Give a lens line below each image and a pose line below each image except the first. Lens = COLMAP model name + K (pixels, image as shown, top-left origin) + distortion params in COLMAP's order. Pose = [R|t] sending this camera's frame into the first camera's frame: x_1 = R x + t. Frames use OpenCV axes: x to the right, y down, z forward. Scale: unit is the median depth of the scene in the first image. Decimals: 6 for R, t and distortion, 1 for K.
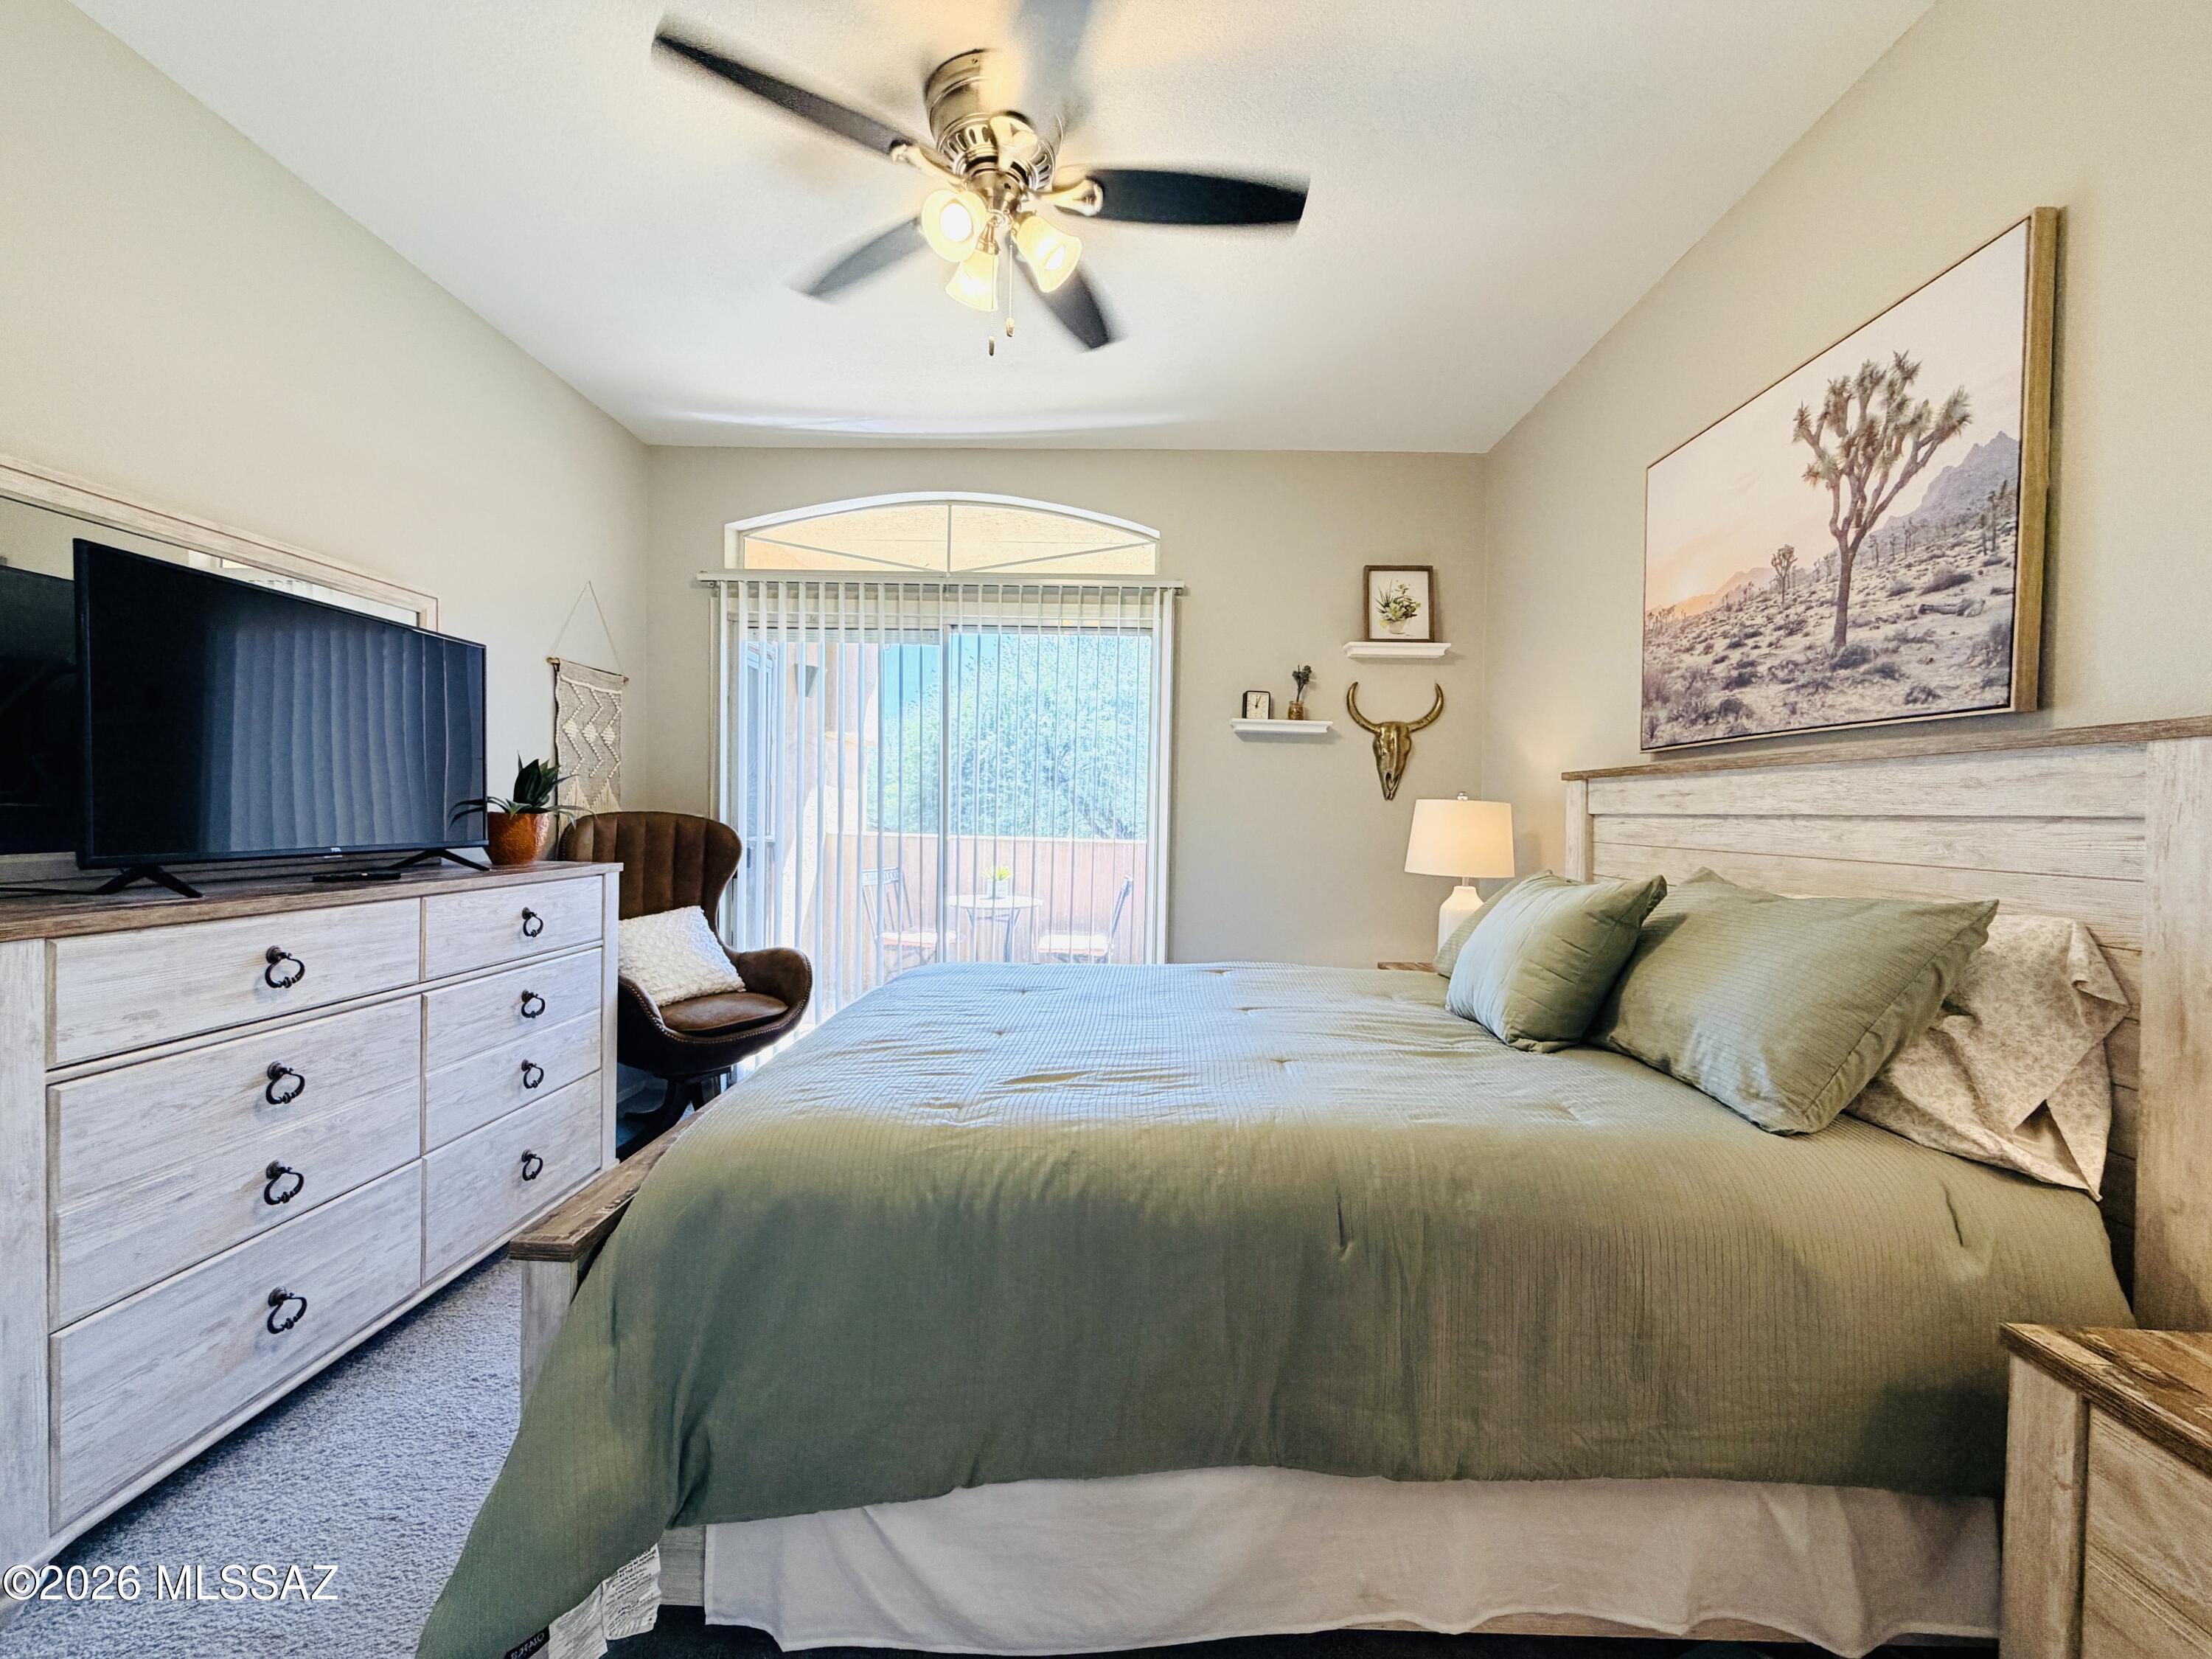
lens RADIAL K [[881.8, 0, 1097.9], [0, 881.8, 827.7], [0, 0, 1]] dist [0.000286, -0.000304]
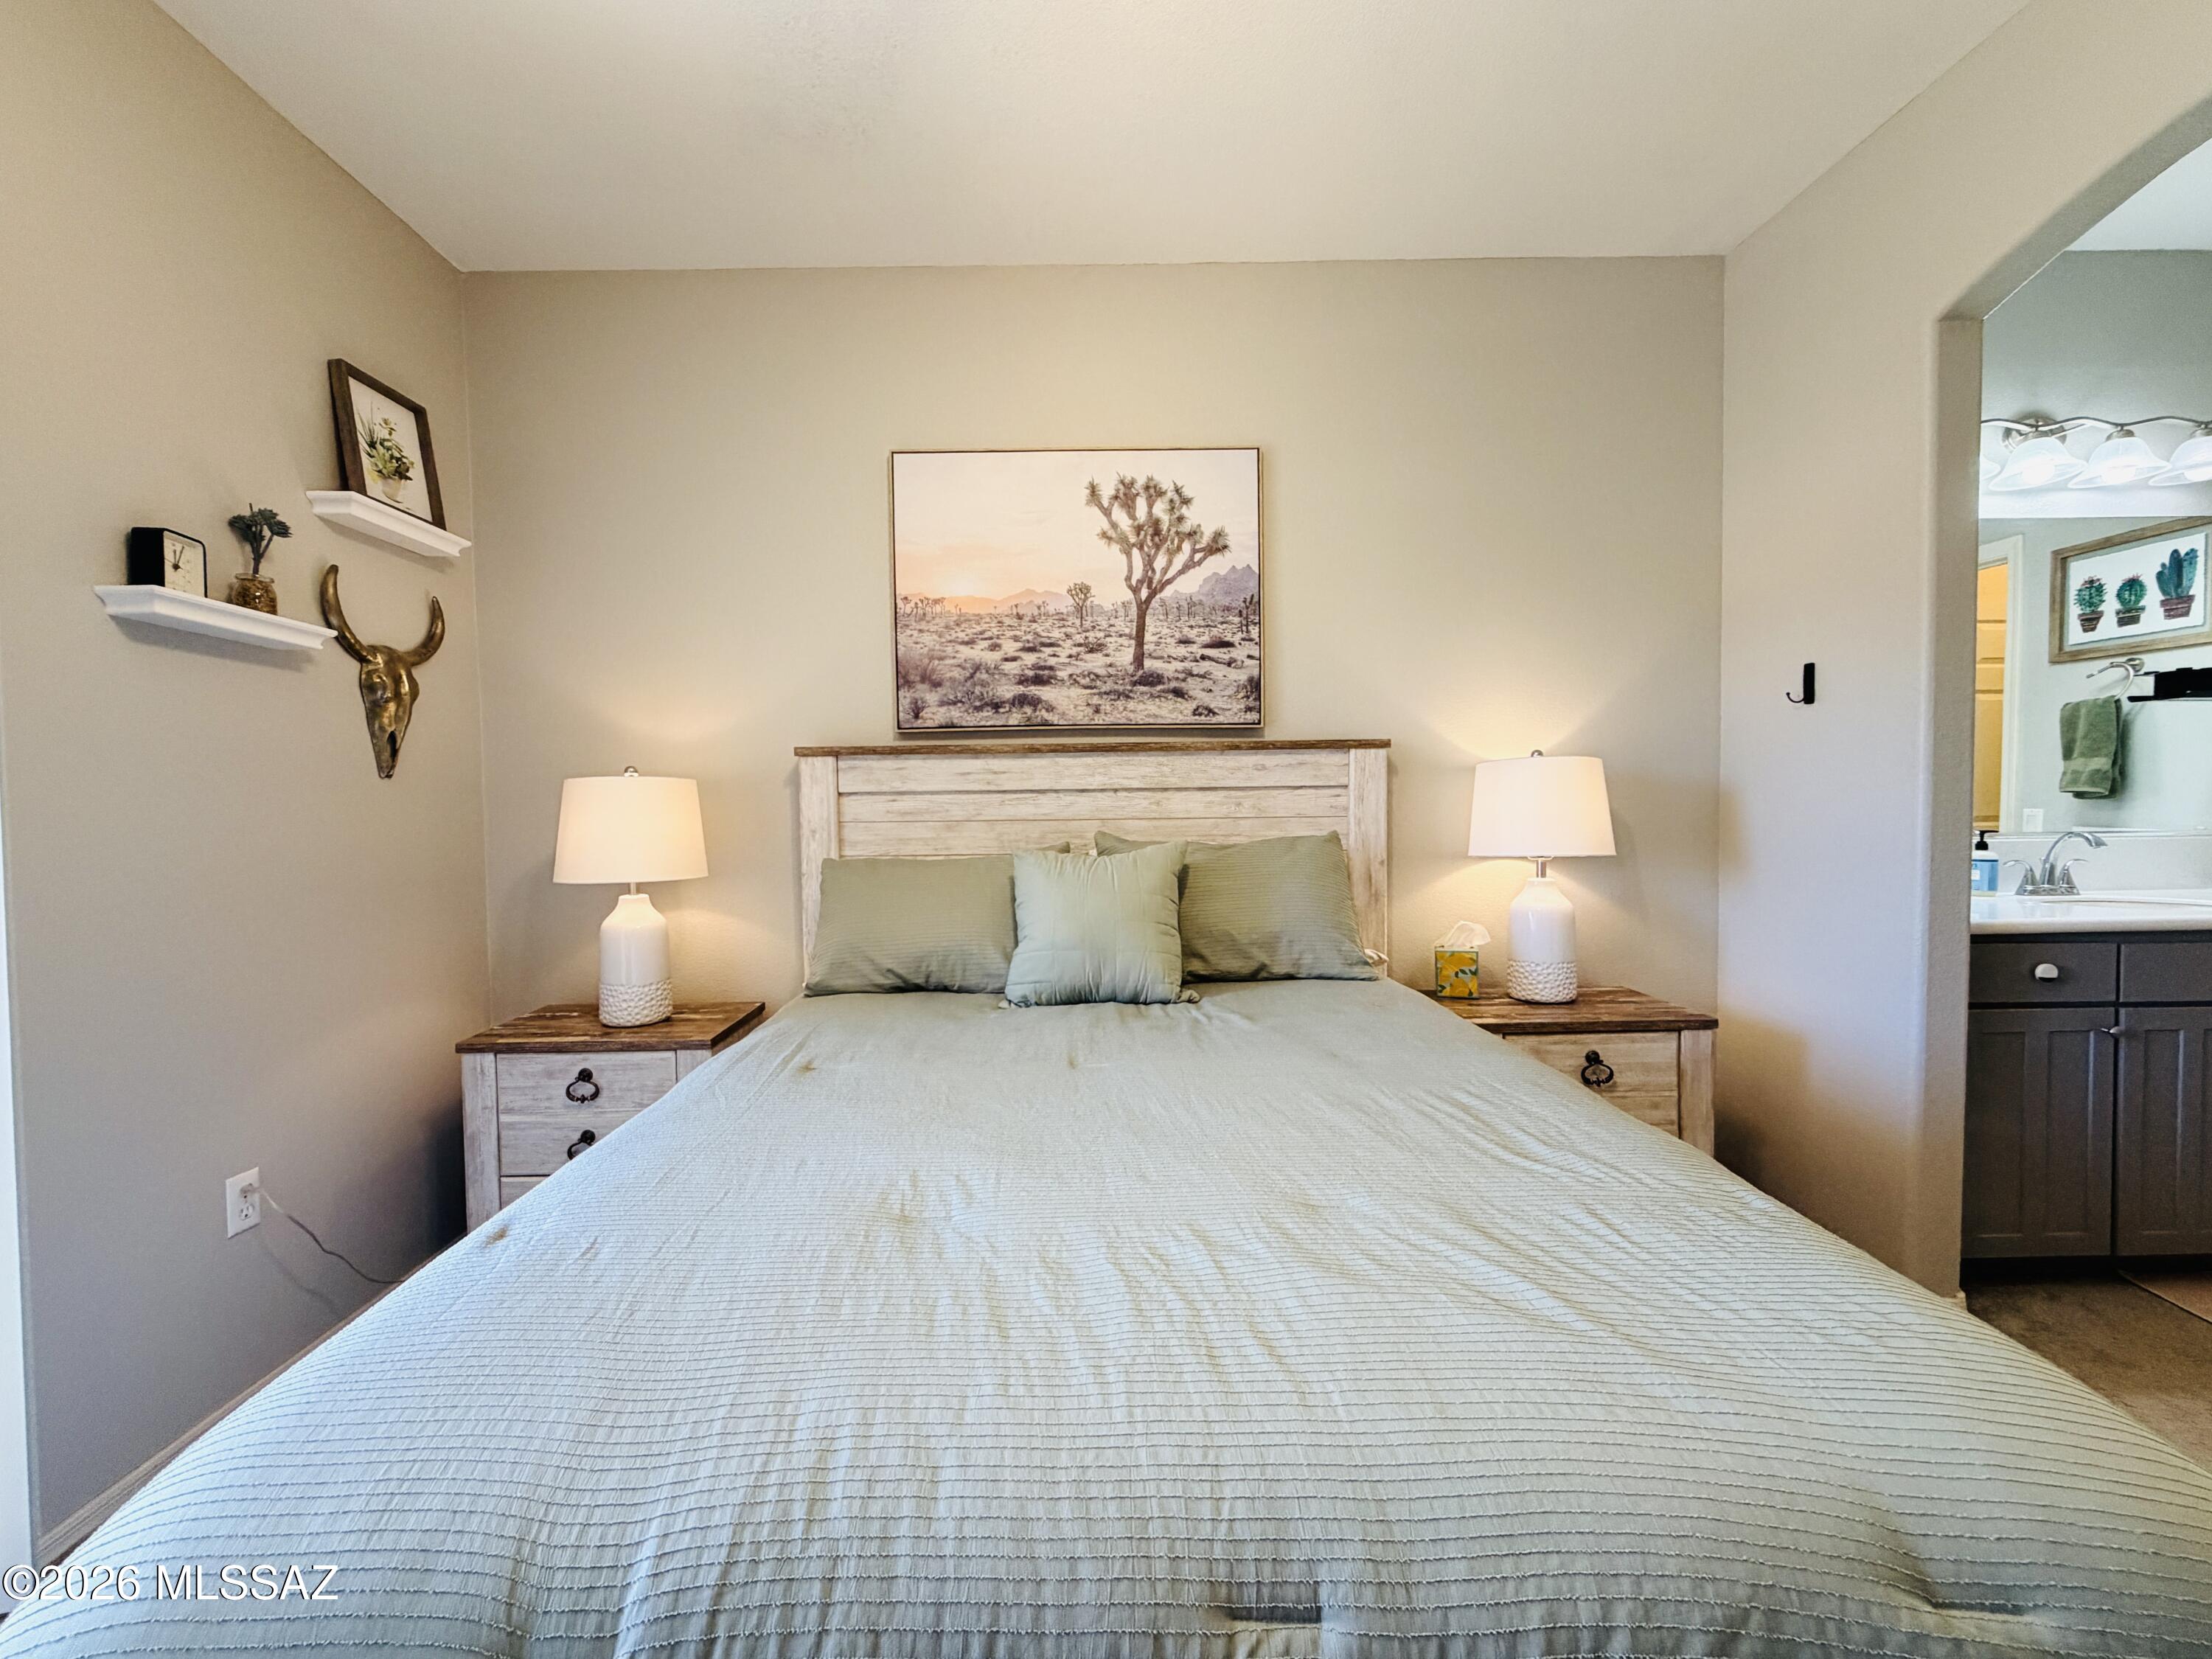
lens RADIAL K [[881.8, 0, 1097.9], [0, 881.8, 827.7], [0, 0, 1]] dist [0.000286, -0.000304]
pose [[-0.035806, -0.052070, 0.998001, -0.574912], [0.032858, 0.998040, 0.053251, -0.027653], [-0.998818, 0.034699, -0.034025, 1.093166]]
